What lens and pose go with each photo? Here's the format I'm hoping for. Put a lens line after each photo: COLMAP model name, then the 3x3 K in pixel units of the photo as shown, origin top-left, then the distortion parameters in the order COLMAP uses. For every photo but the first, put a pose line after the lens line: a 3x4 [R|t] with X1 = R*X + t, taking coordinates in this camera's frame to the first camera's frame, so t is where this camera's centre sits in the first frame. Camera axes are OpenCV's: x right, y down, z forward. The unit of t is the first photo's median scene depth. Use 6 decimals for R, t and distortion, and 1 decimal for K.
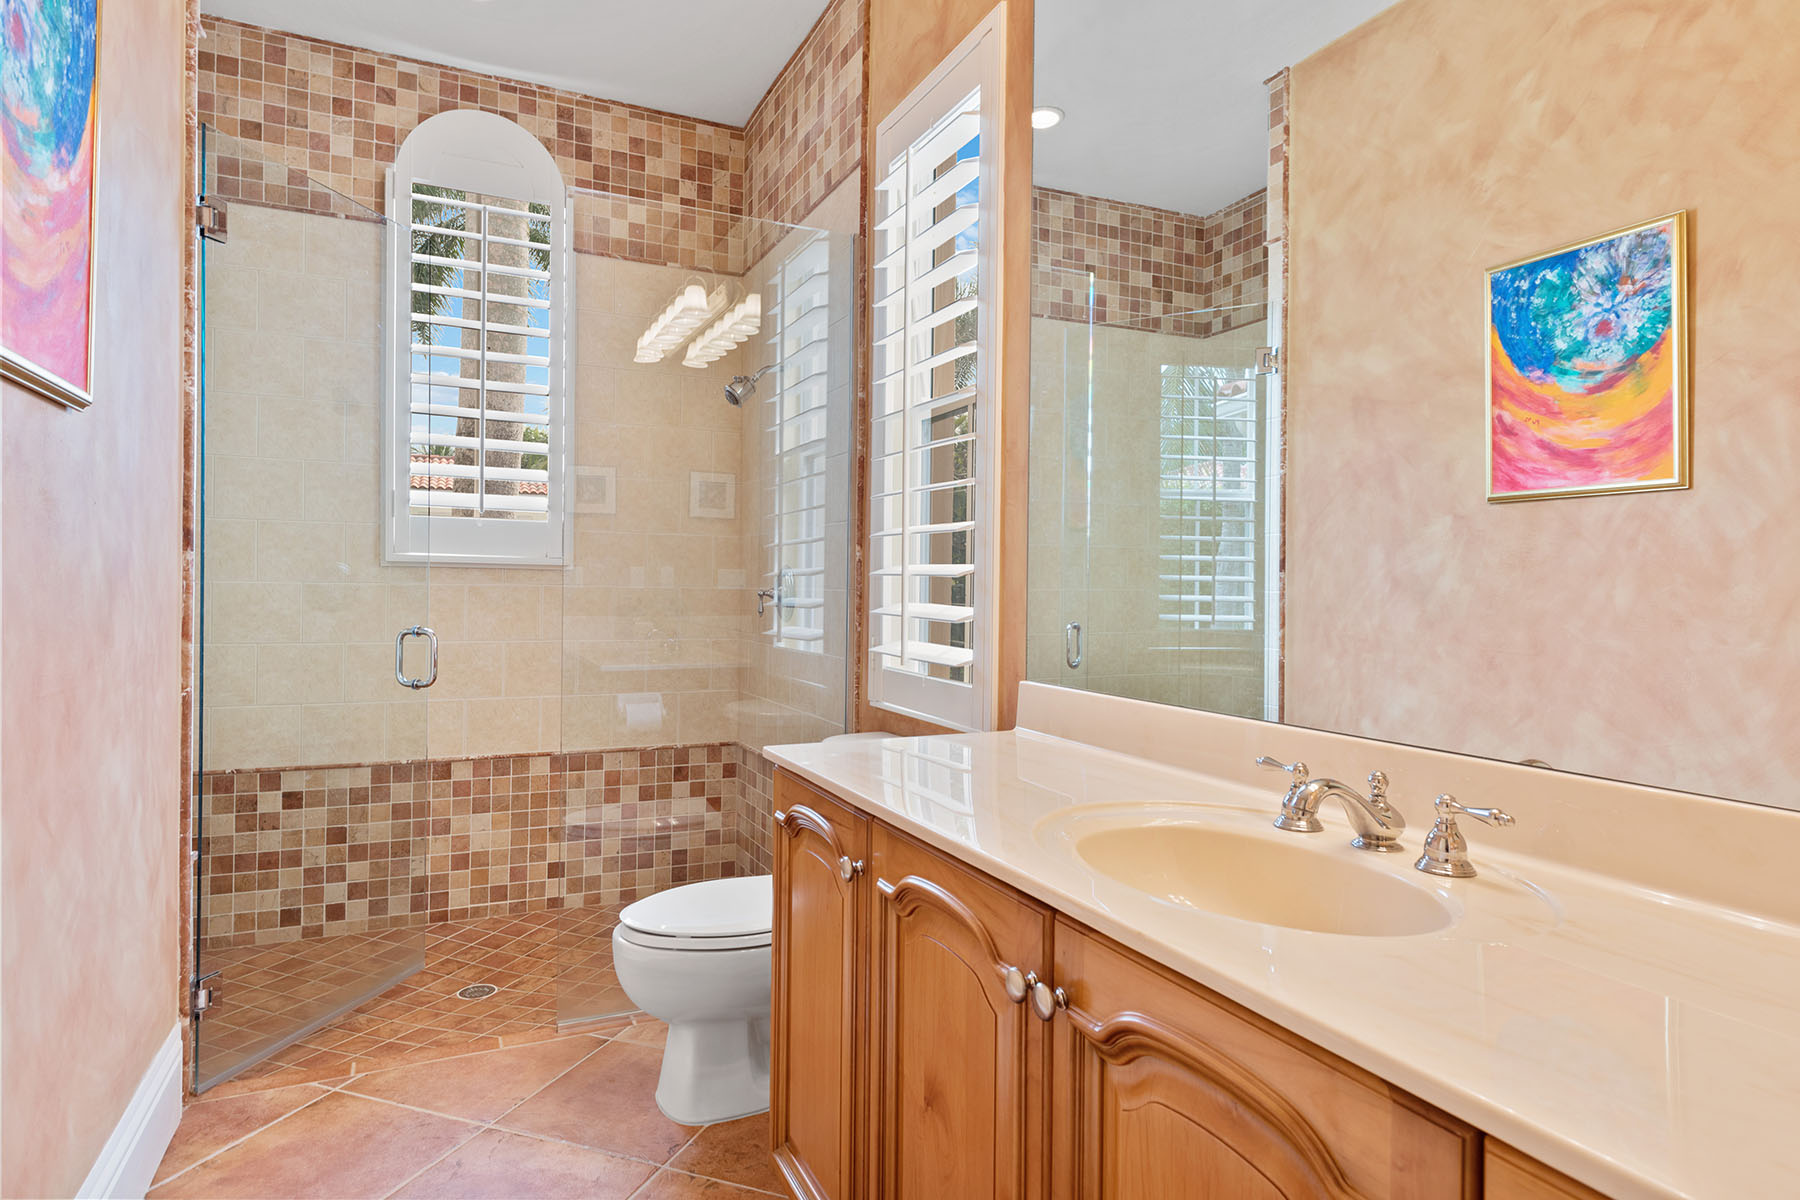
lens RADIAL K [[1004.0, 0, 906.0], [0, 1004.0, 593.4], [0, 0, 1]] dist [0.010393, 0.000424]
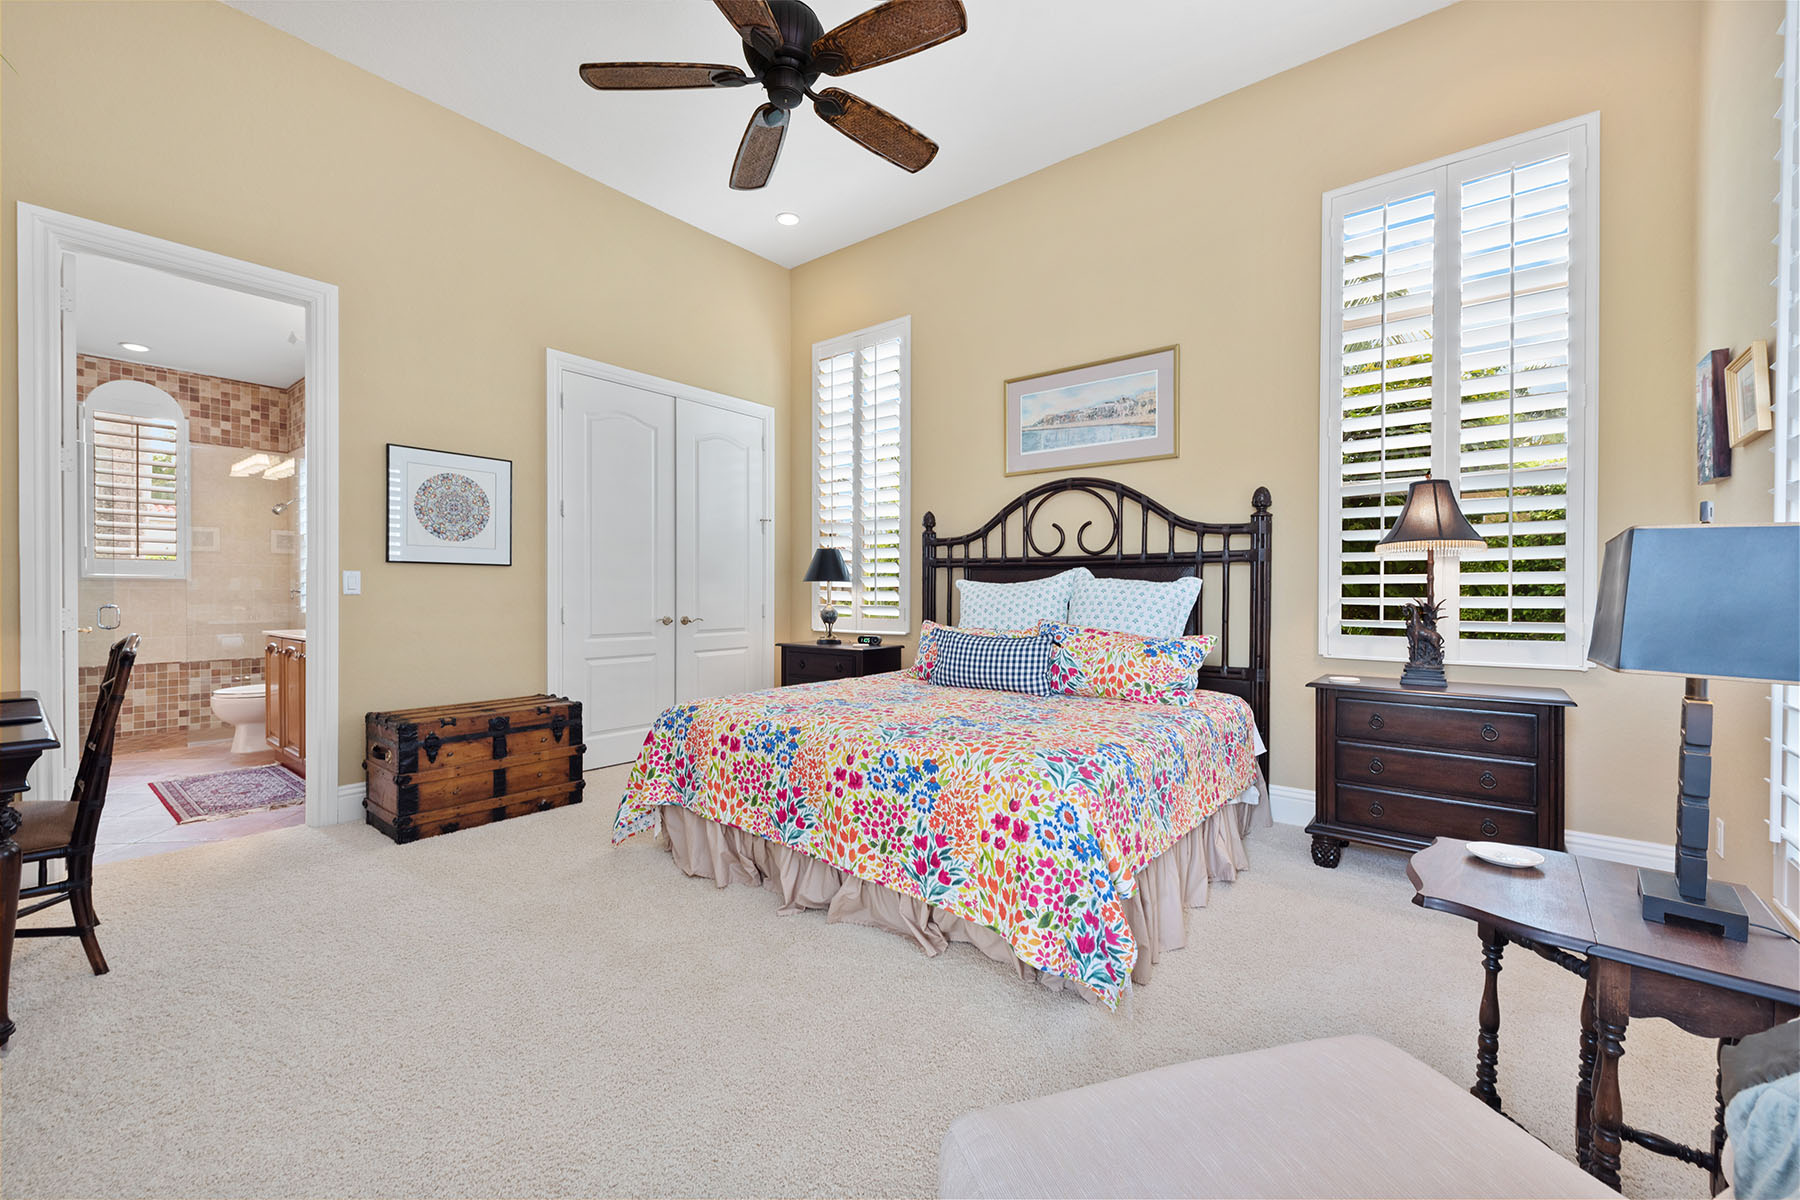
lens RADIAL K [[716.5, 0, 890.2], [0, 716.5, 595.7], [0, 0, 1]] dist [0.007587, -0.001301]
pose [[0.899962, -0.012820, 0.435780, 0.377880], [0.011037, 0.999917, 0.006623, 0.016045], [-0.435829, -0.001151, 0.900029, -1.149598]]
